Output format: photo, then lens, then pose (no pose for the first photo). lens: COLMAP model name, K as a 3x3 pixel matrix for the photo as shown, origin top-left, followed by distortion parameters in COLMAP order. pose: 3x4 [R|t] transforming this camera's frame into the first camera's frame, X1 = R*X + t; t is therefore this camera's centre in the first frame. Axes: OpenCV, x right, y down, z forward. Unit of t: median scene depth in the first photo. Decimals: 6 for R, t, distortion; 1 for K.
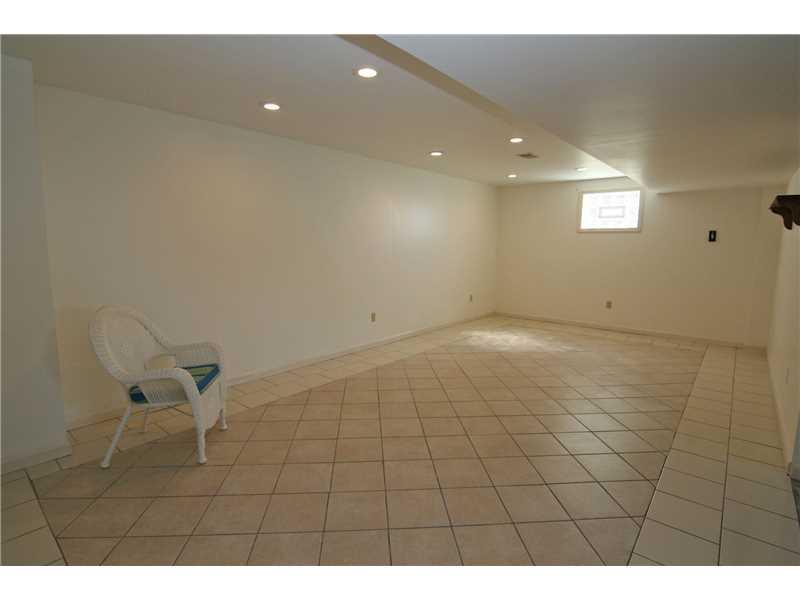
lens RADIAL K [[416.4, 0, 397.5], [0, 416.4, 299.7], [0, 0, 1]] dist [-0.007301, -0.003412]
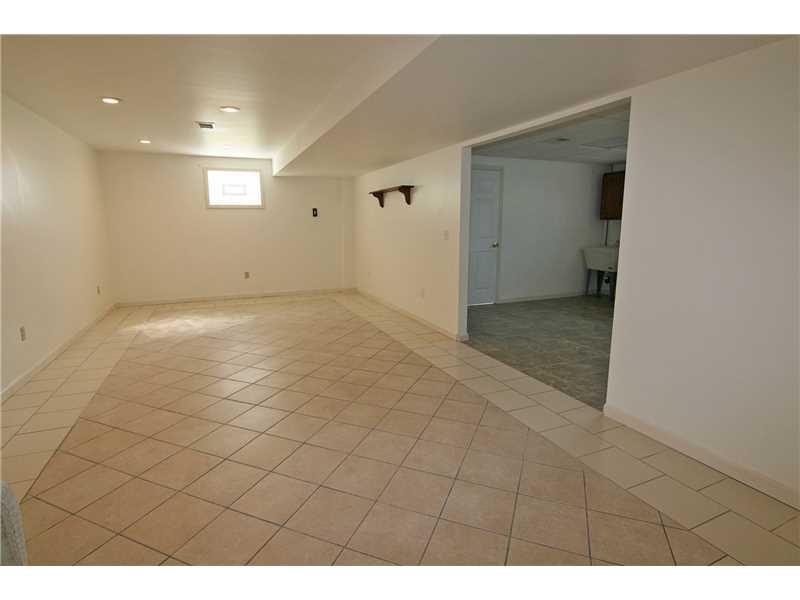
lens RADIAL K [[416.4, 0, 397.7], [0, 416.4, 303.0], [0, 0, 1]] dist [-0.007301, -0.003412]
pose [[0.431594, -0.183942, 0.883115, -0.313648], [0.134685, 0.981156, 0.138540, -0.014636], [-0.891957, 0.059149, 0.448235, 0.154789]]
